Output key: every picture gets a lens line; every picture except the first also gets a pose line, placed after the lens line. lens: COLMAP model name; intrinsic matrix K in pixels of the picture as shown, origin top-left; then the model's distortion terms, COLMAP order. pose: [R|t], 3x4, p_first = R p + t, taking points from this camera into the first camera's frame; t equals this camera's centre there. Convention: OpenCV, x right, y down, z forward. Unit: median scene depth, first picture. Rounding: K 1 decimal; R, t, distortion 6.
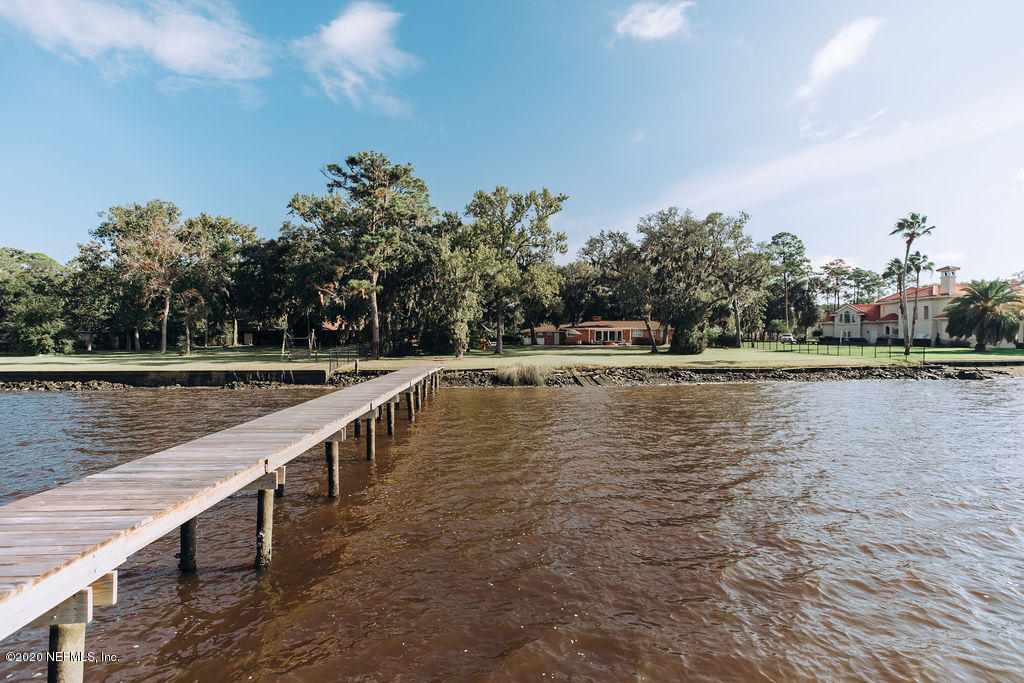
lens RADIAL K [[489.8, 0, 511.9], [0, 489.8, 342.9], [0, 0, 1]] dist [-0.039070, 0.012318]
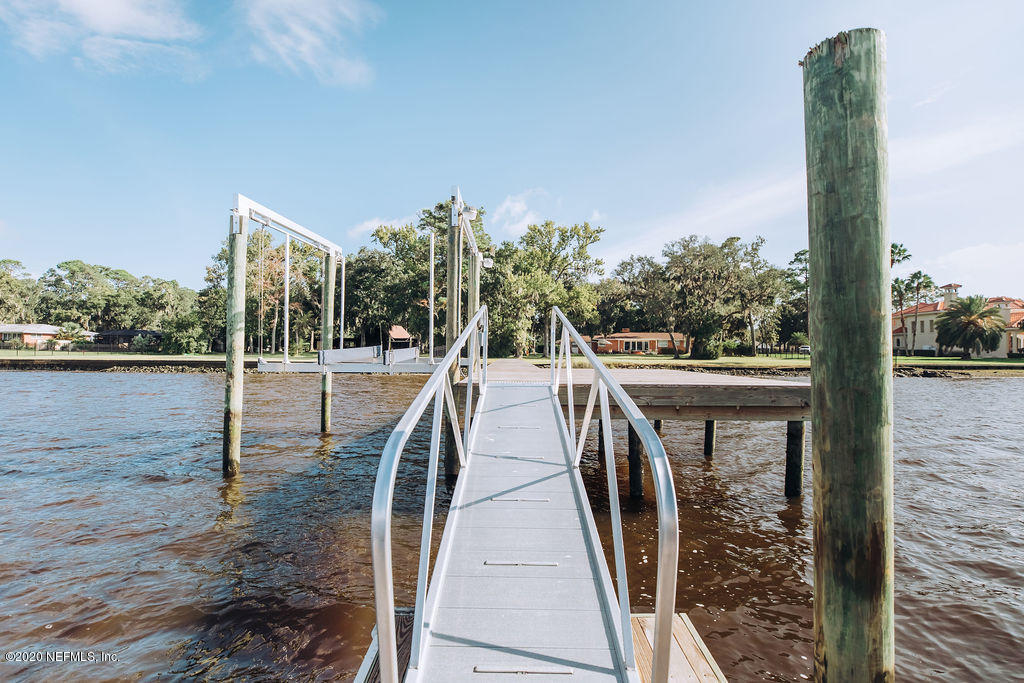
lens RADIAL K [[481.6, 0, 512.0], [0, 481.6, 341.5], [0, 0, 1]] dist [-0.021273, 0.000155]
pose [[0.998458, 0.007266, -0.055028, -0.045196], [-0.008876, 0.999538, -0.029076, 0.017847], [0.054791, 0.029520, 0.998061, -0.195037]]
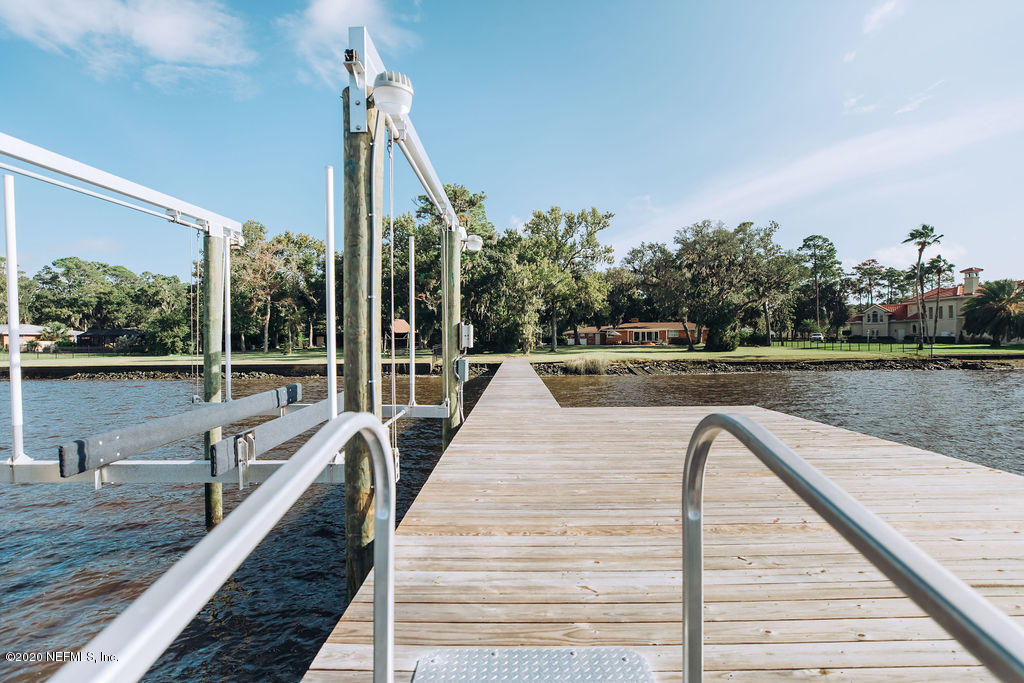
lens RADIAL K [[478.5, 0, 520.3], [0, 478.5, 340.3], [0, 0, 1]] dist [-0.031748, 0.008910]
pose [[0.998699, -0.007425, -0.050452, -0.048175], [0.006903, 0.999921, -0.010506, 0.006240], [0.050526, 0.010144, 0.998671, -0.121516]]
